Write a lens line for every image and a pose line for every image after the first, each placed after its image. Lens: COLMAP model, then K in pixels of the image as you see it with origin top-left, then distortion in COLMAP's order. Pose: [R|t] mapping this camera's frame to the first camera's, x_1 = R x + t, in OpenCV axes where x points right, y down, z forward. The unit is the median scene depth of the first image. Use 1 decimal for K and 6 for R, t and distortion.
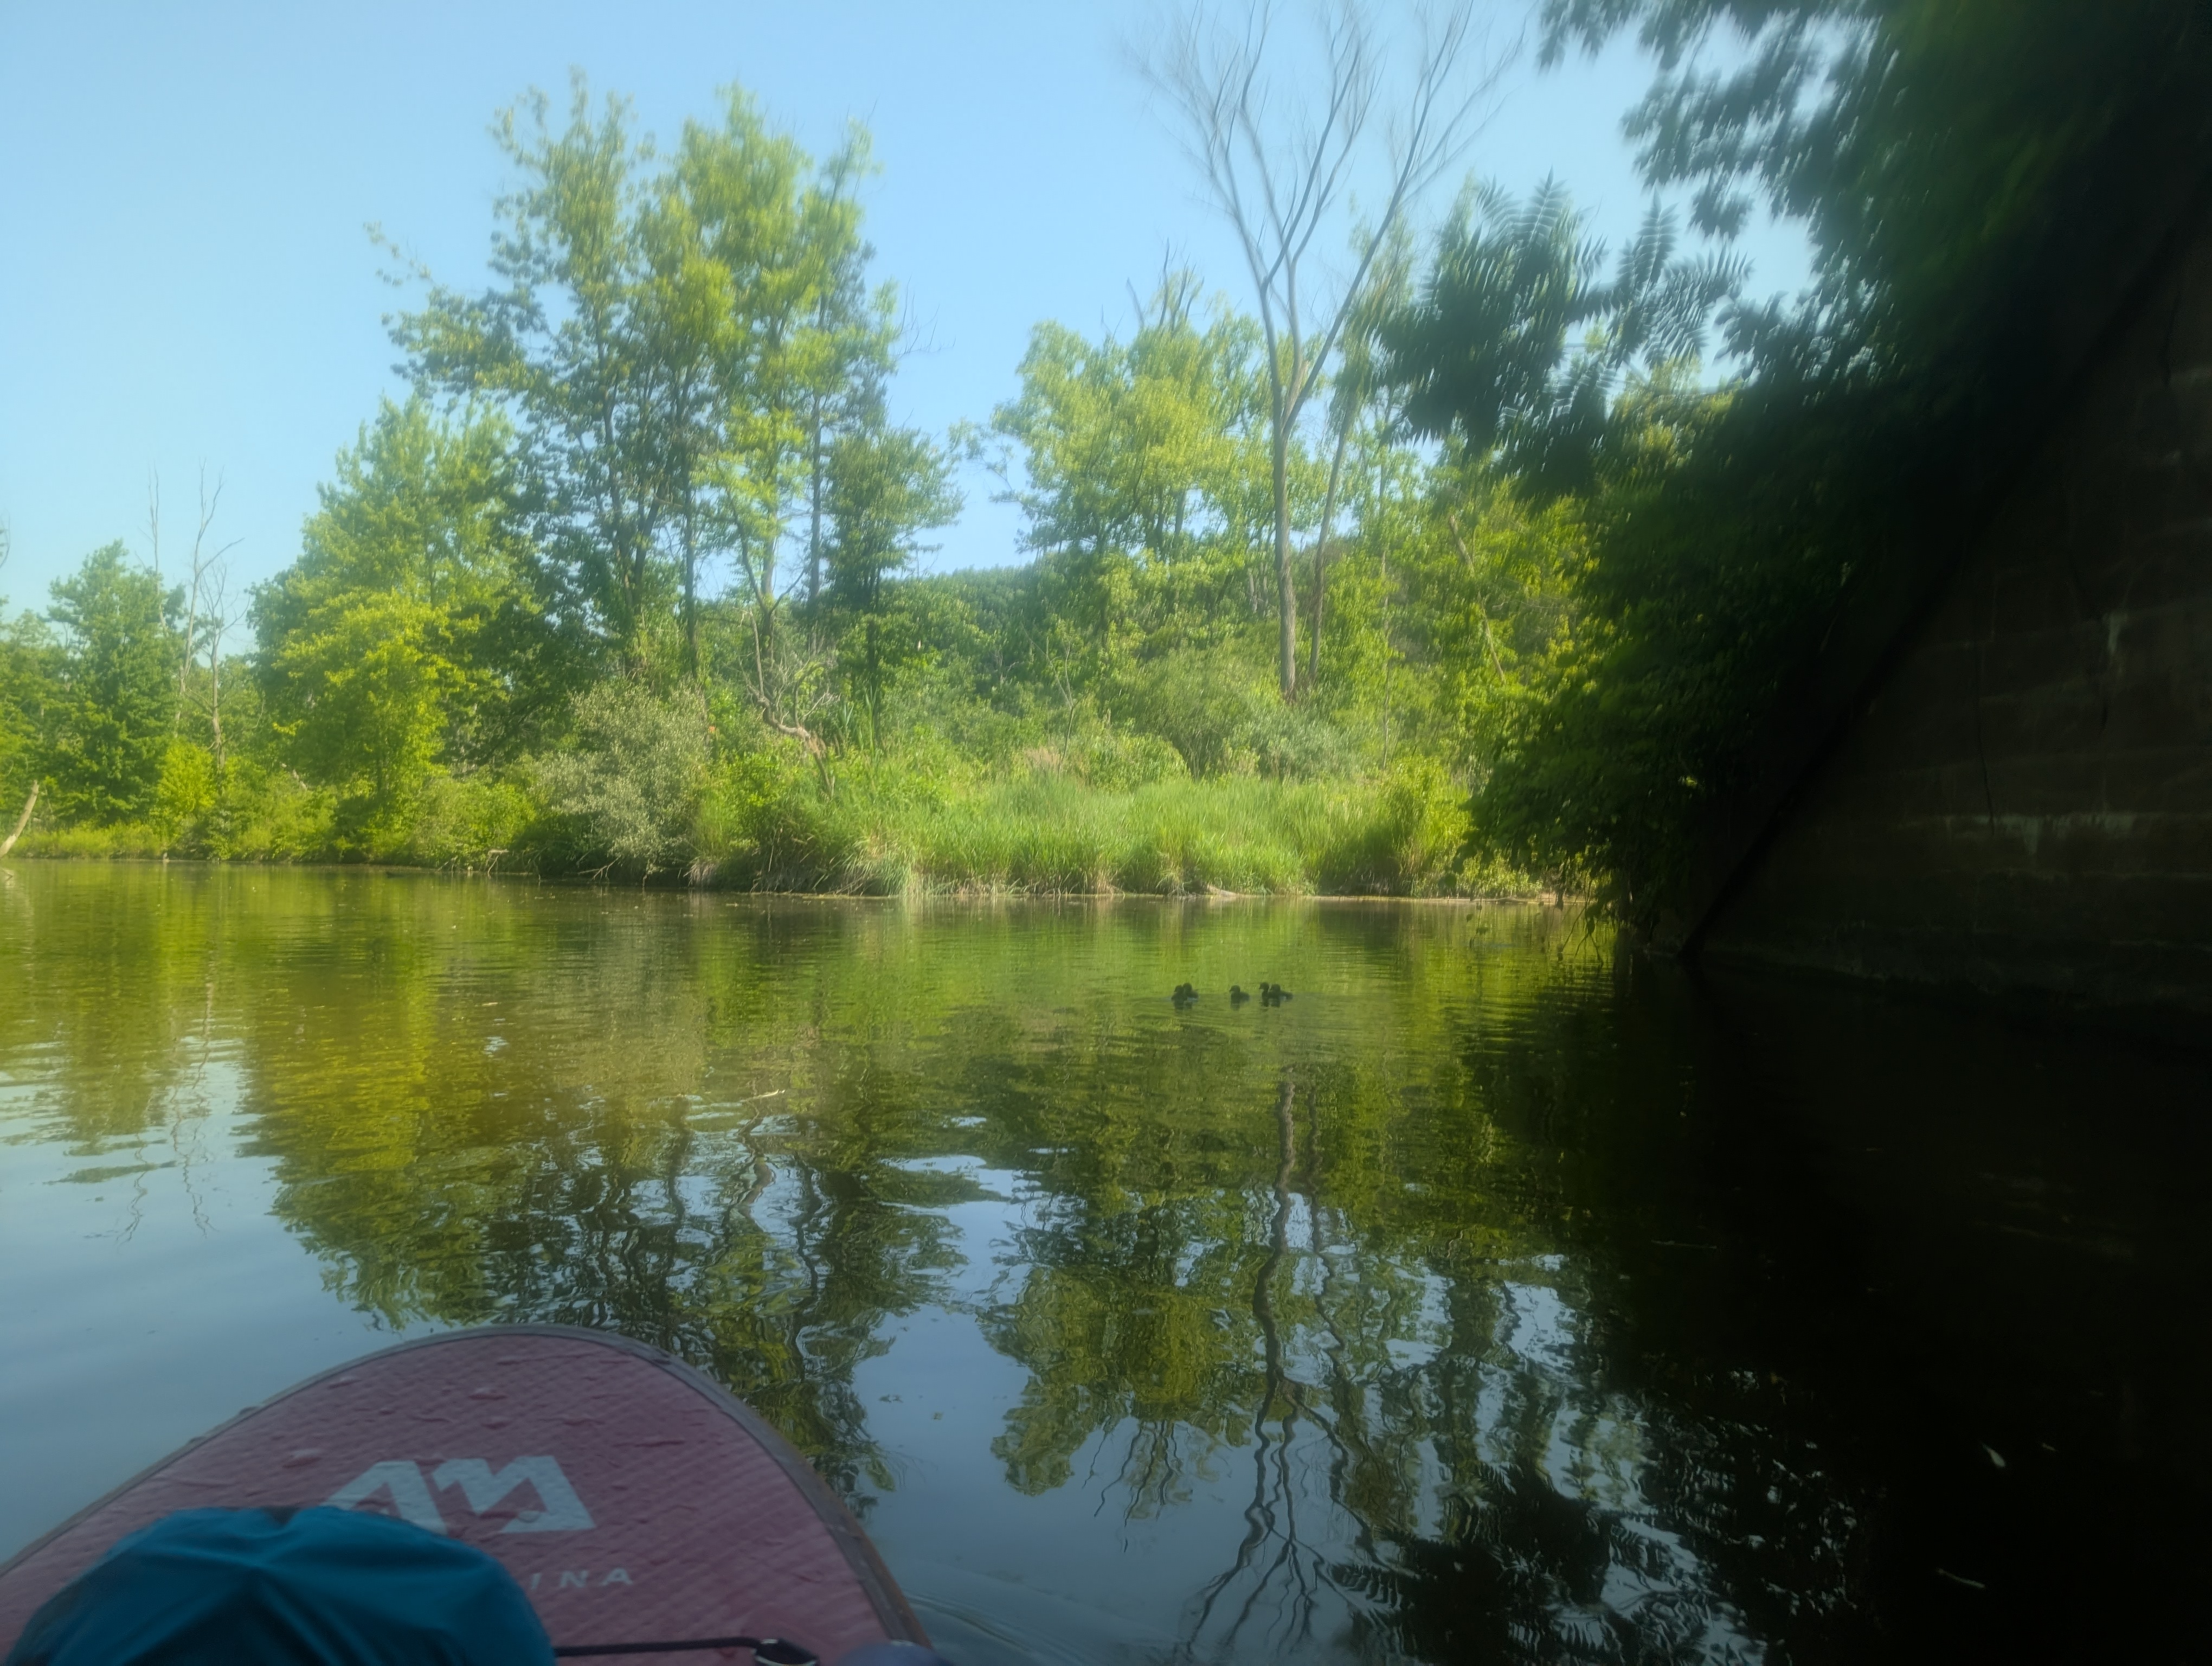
lens RADIAL K [[1583.5, 0, 1136.4], [0, 1583.5, 839.6], [0, 0, 1]] dist [0.015371, -0.021036]
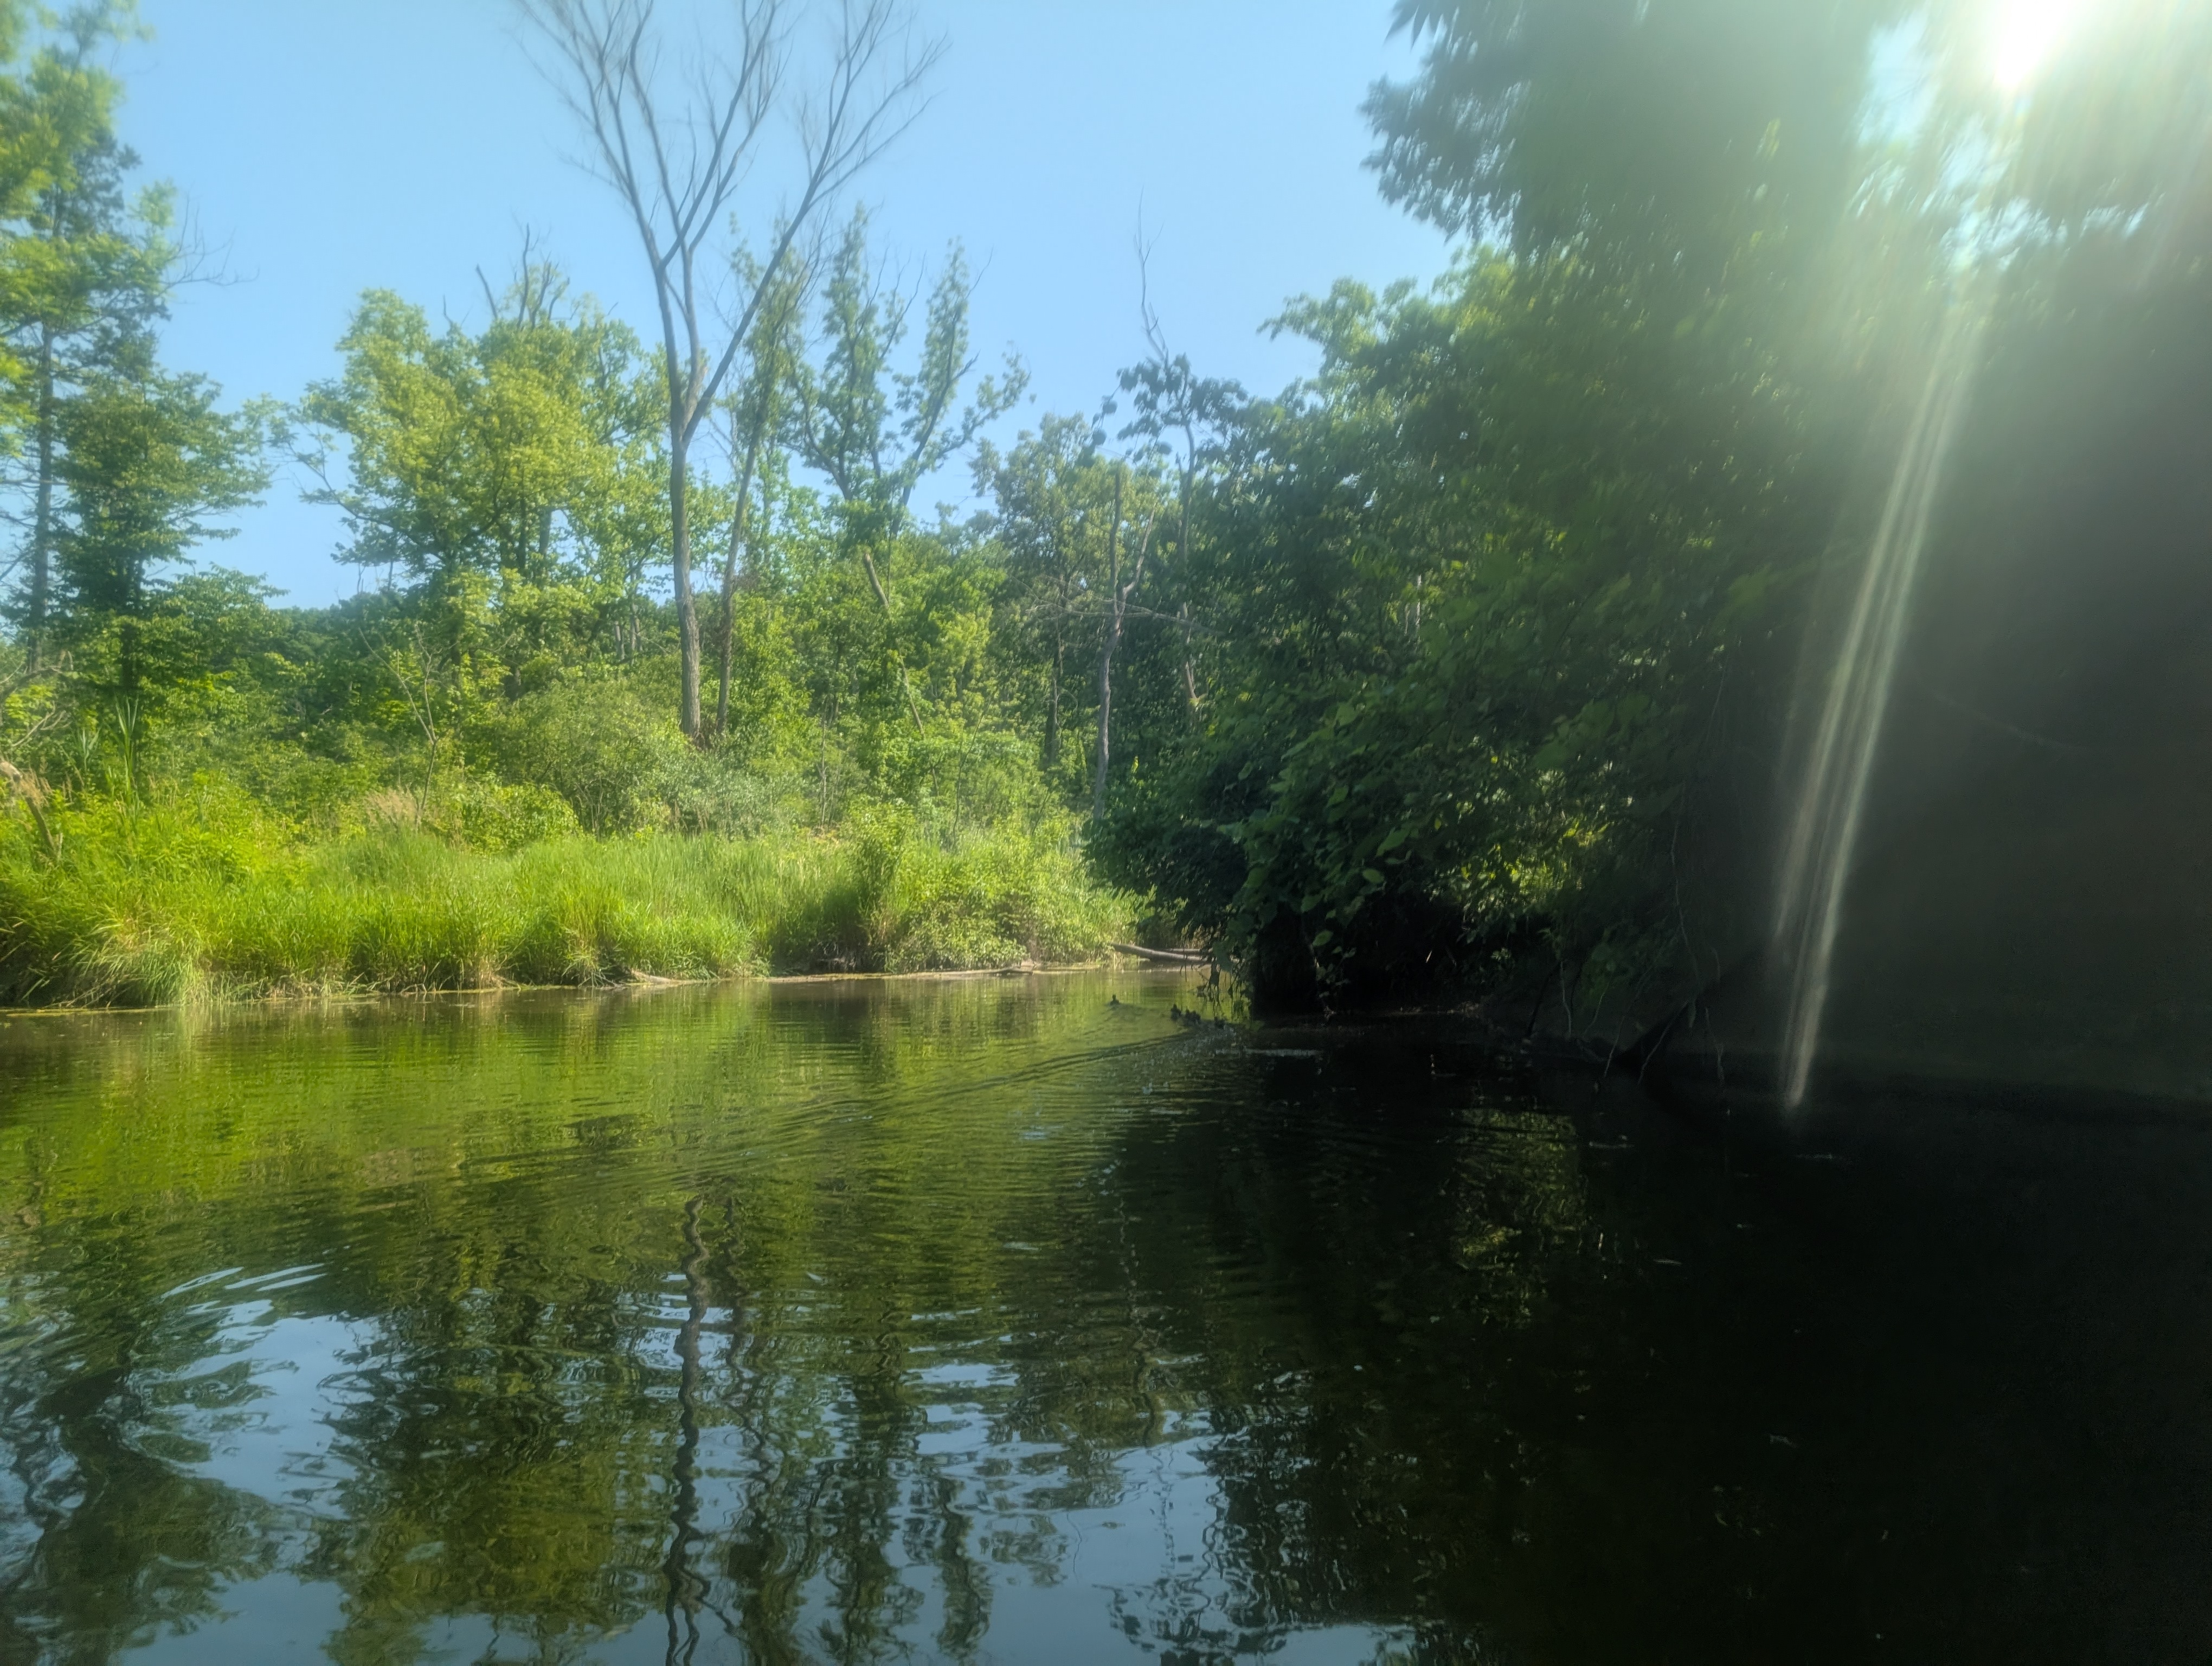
lens RADIAL K [[1582.7, 0, 1113.2], [0, 1582.7, 815.6], [0, 0, 1]] dist [0.000178, -0.009198]
pose [[0.924504, -0.005642, 0.381131, -0.023117], [0.028499, 0.998115, -0.054356, 0.001852], [-0.380106, 0.061115, 0.922922, 0.144494]]
